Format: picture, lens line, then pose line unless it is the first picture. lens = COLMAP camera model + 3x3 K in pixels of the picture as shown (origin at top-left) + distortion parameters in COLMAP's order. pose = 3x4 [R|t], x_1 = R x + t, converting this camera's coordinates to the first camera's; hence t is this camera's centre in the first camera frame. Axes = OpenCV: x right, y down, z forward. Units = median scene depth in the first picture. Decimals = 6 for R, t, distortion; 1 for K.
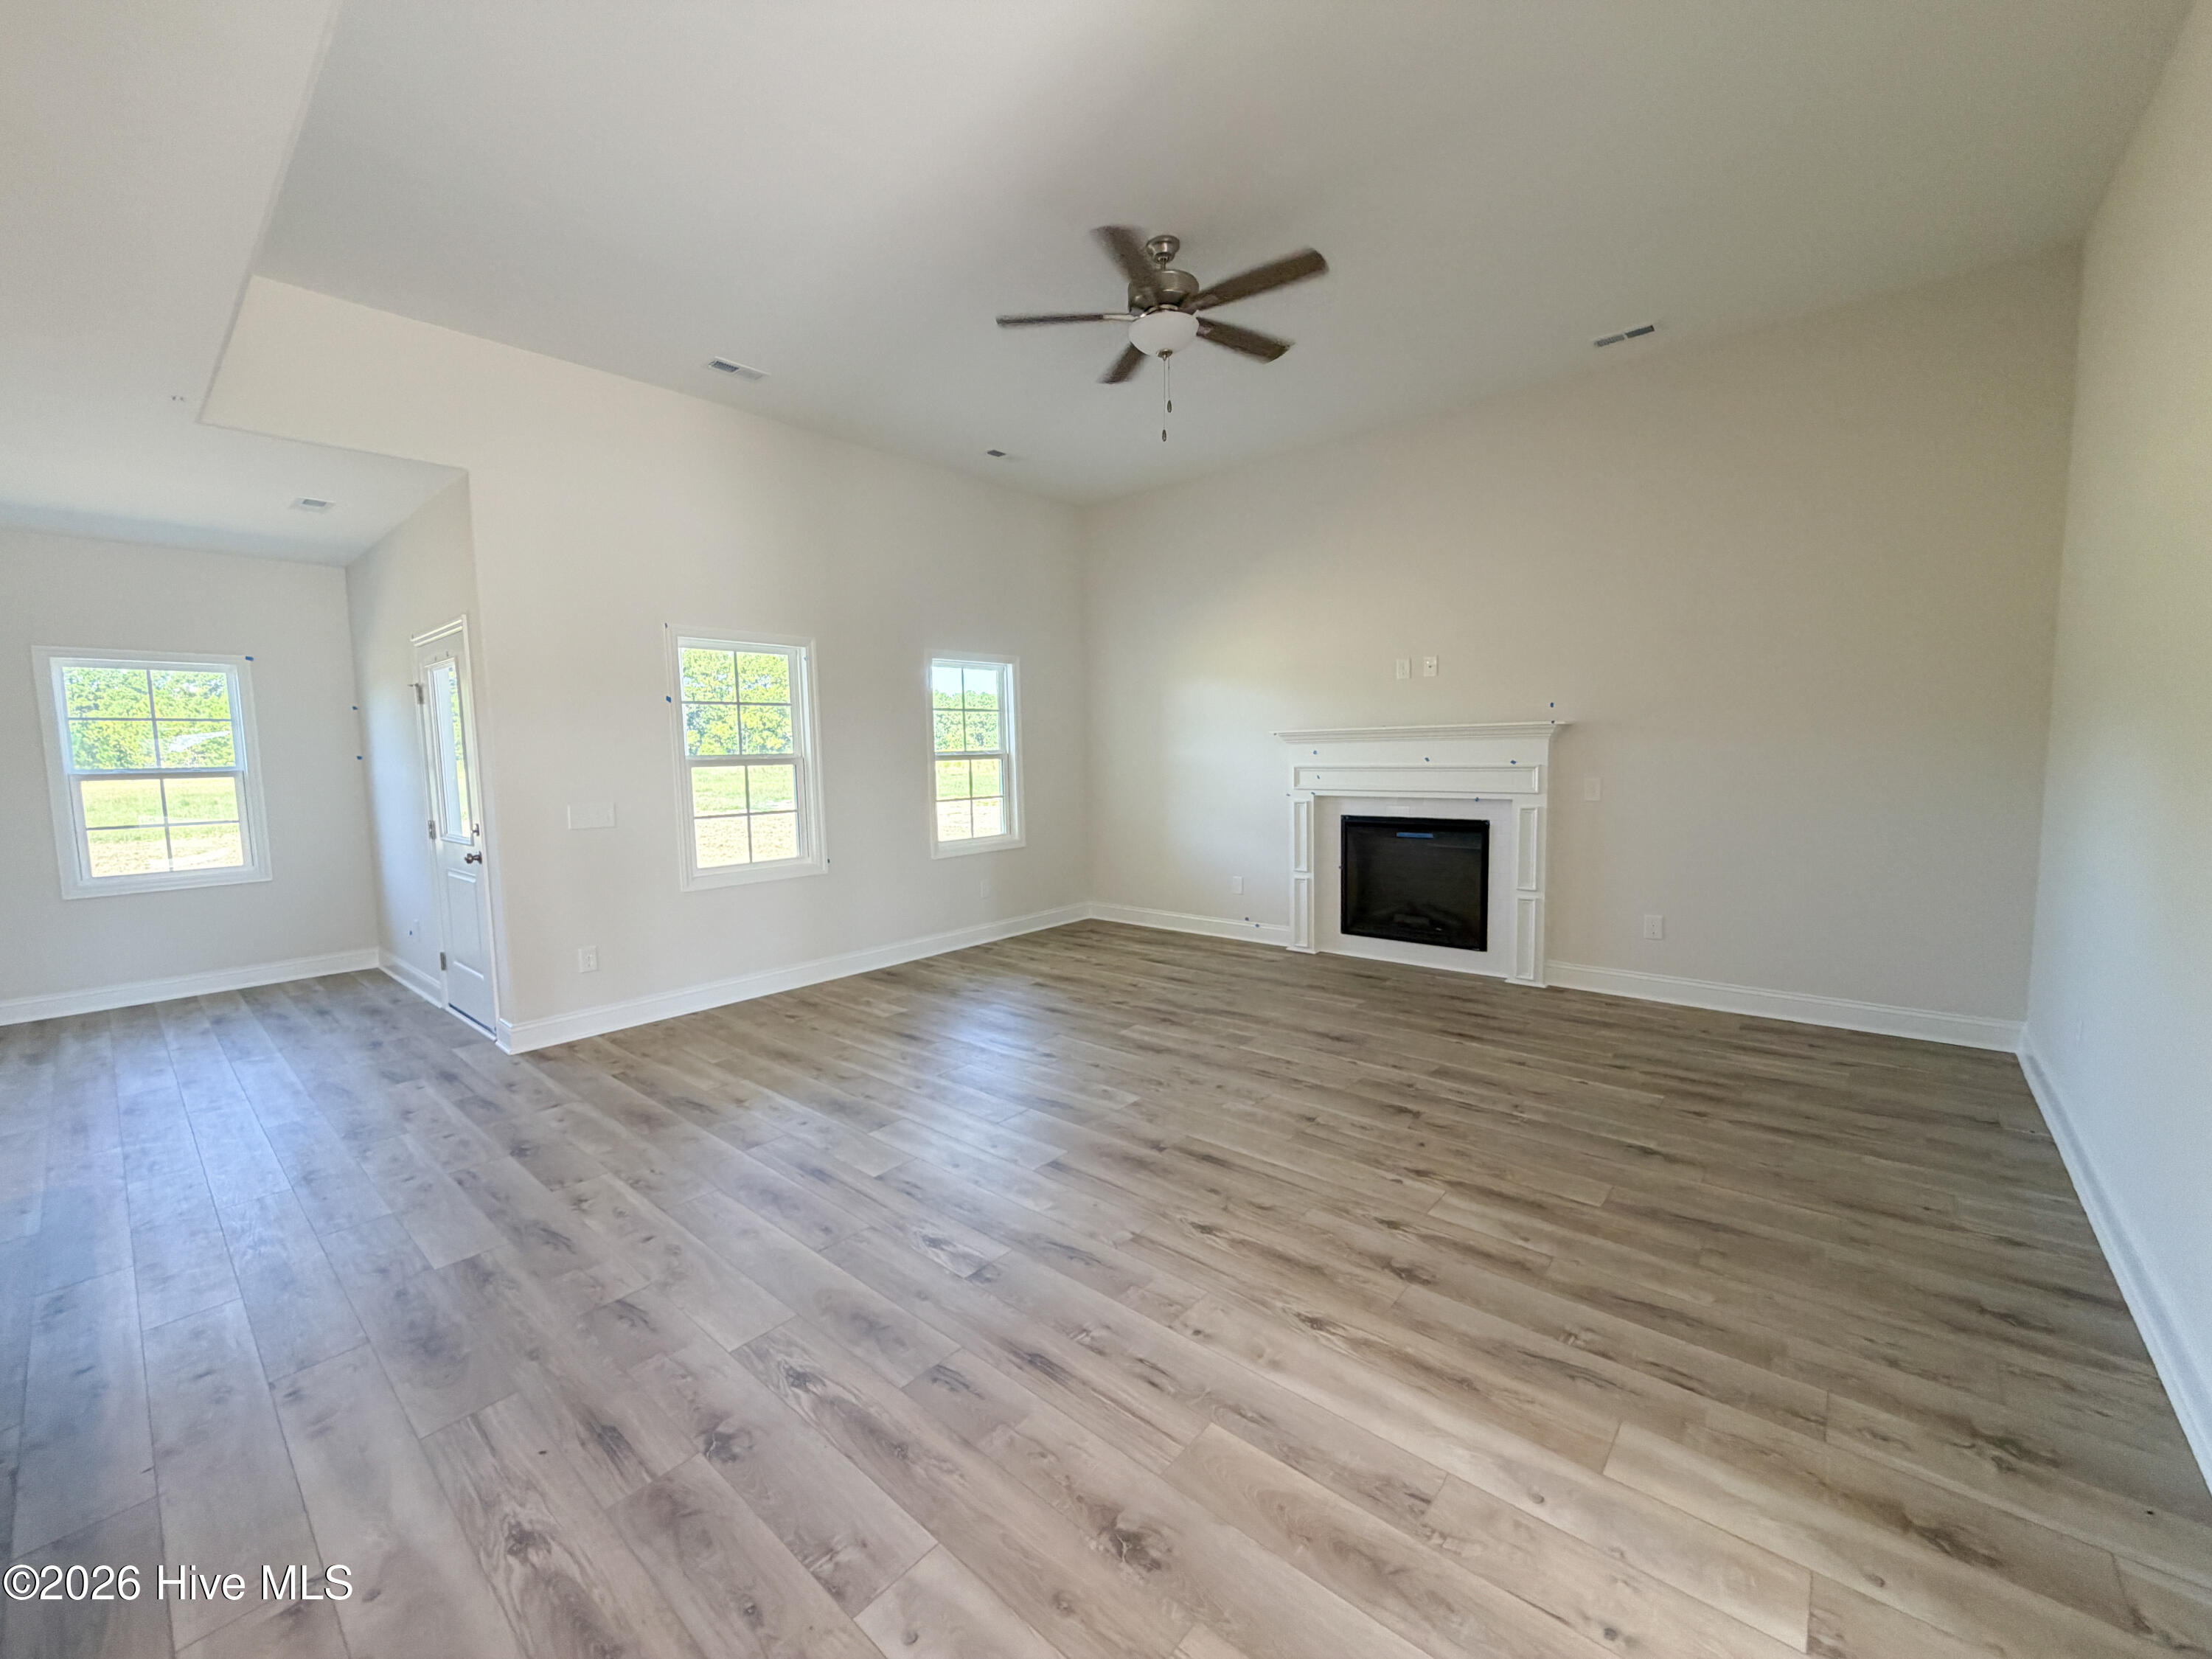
lens RADIAL K [[874.5, 0, 1106.0], [0, 874.5, 829.5], [0, 0, 1]] dist [0.001736, 0.000339]
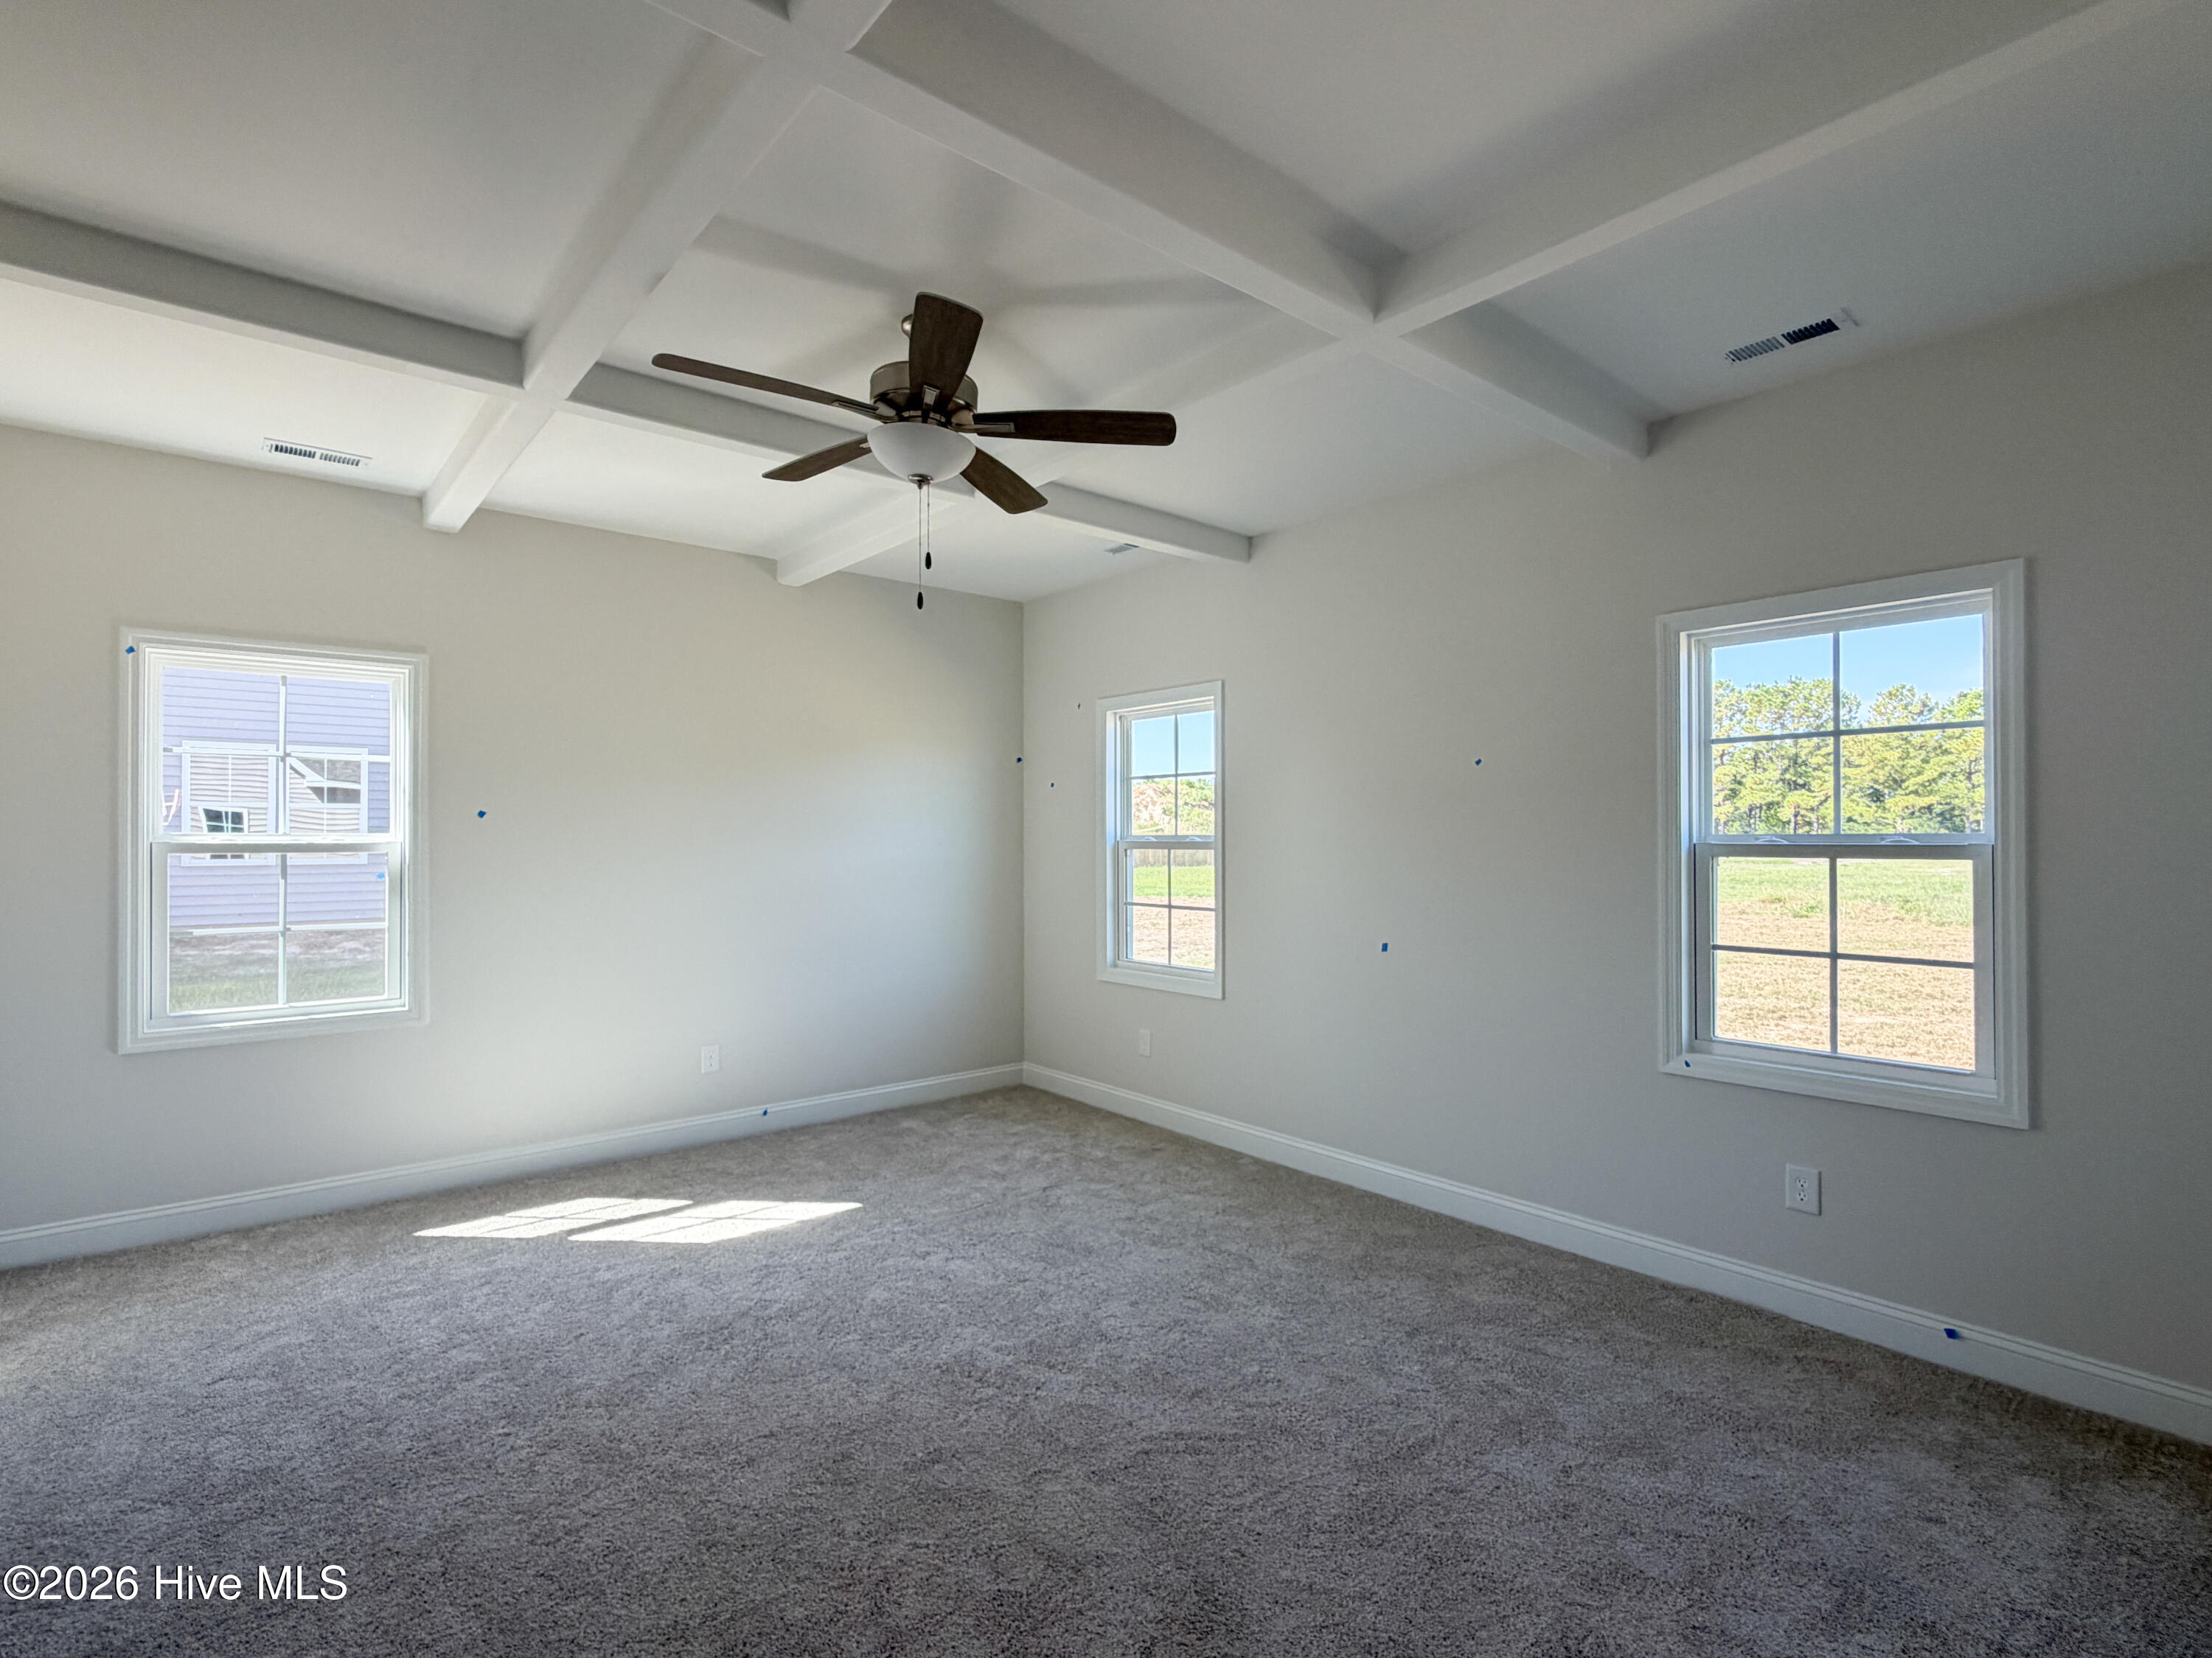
lens RADIAL K [[1065.1, 0, 1106.0], [0, 1065.1, 829.0], [0, 0, 1]] dist [0.000337, 0.000011]
pose [[-0.163869, 0.009064, -0.986440, 0.315518], [-0.095307, 0.995135, 0.024976, -0.059813], [0.981867, 0.098108, -0.162208, 0.595704]]
